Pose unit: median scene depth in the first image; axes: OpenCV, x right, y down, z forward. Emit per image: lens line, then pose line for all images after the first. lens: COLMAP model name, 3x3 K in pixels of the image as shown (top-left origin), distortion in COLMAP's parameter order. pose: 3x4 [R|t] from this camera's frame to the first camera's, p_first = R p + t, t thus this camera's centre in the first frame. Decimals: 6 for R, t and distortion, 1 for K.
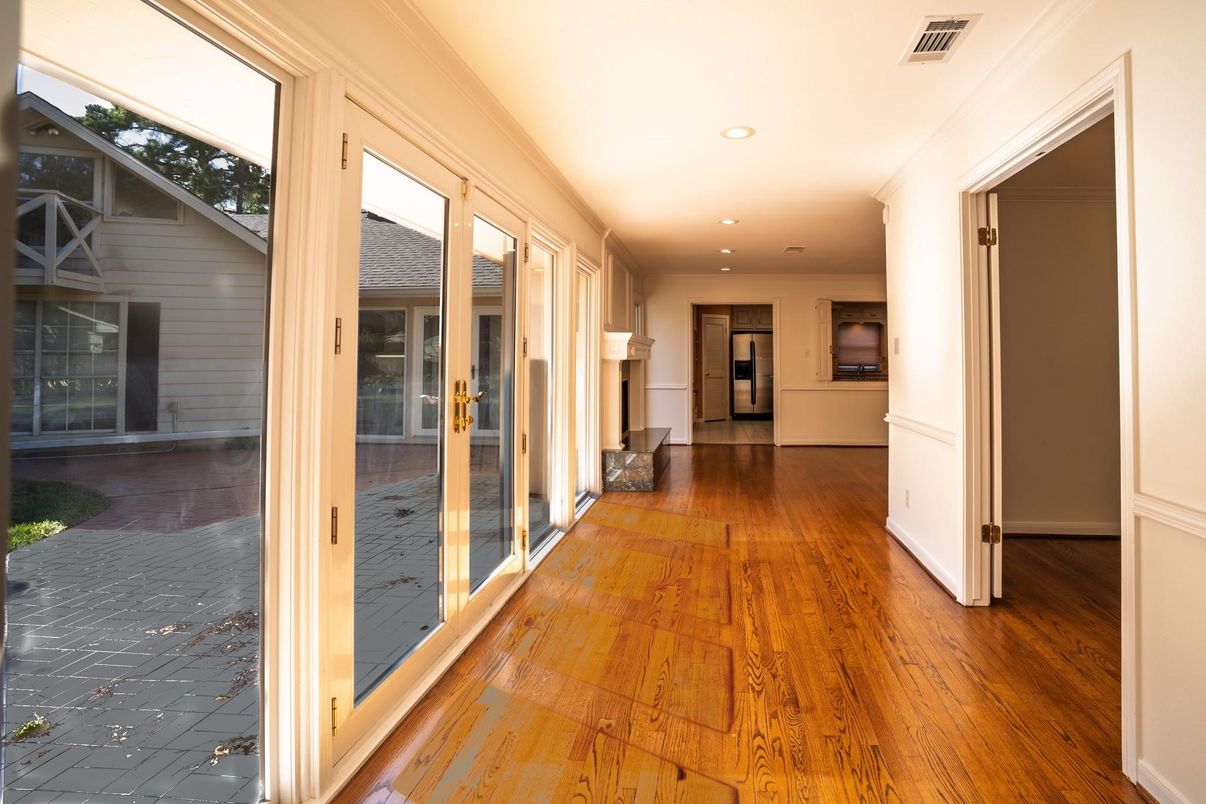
lens RADIAL K [[608.3, 0, 608.6], [0, 608.3, 377.3], [0, 0, 1]] dist [-0.031255, 0.000887]
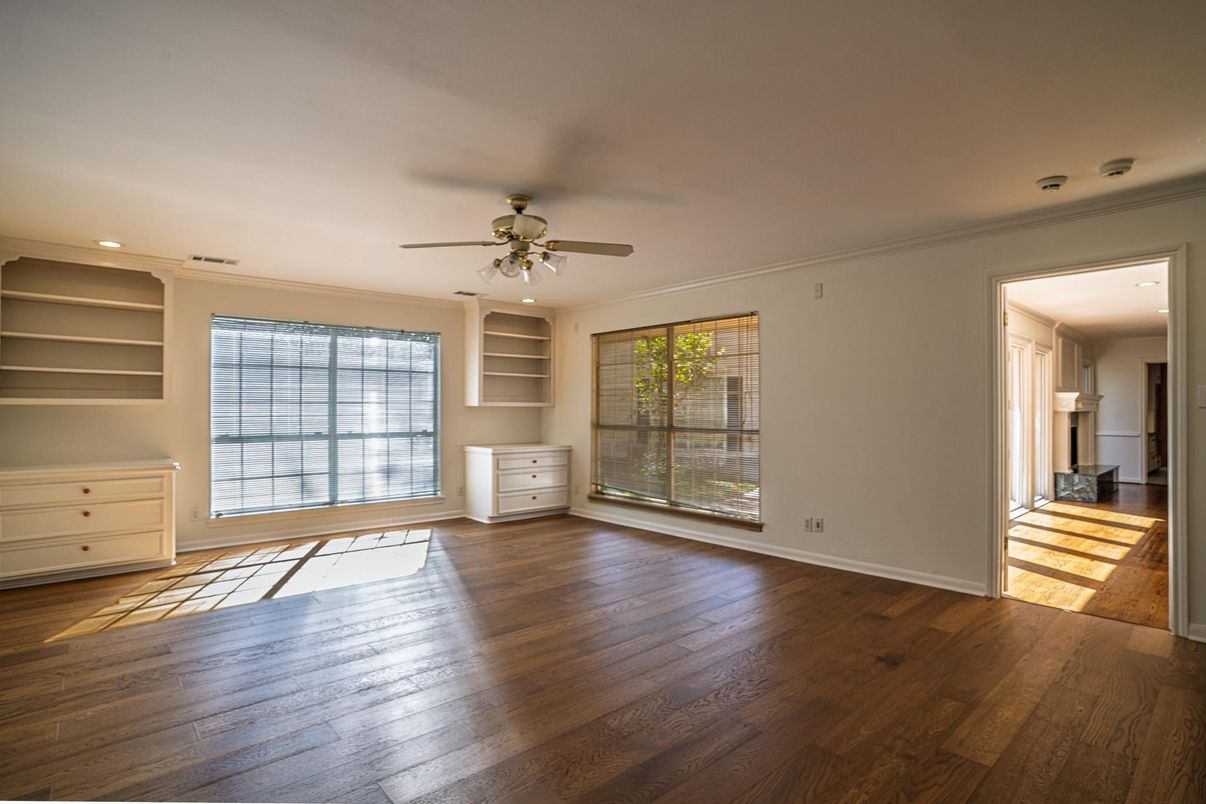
lens RADIAL K [[583.3, 0, 603.0], [0, 583.3, 402.0], [0, 0, 1]] dist [-0.029004, 0.000193]
pose [[0.785398, -0.003797, -0.618979, -0.008992], [-0.023356, 0.999087, -0.035765, 0.022699], [0.618550, 0.042547, 0.784593, -0.723913]]
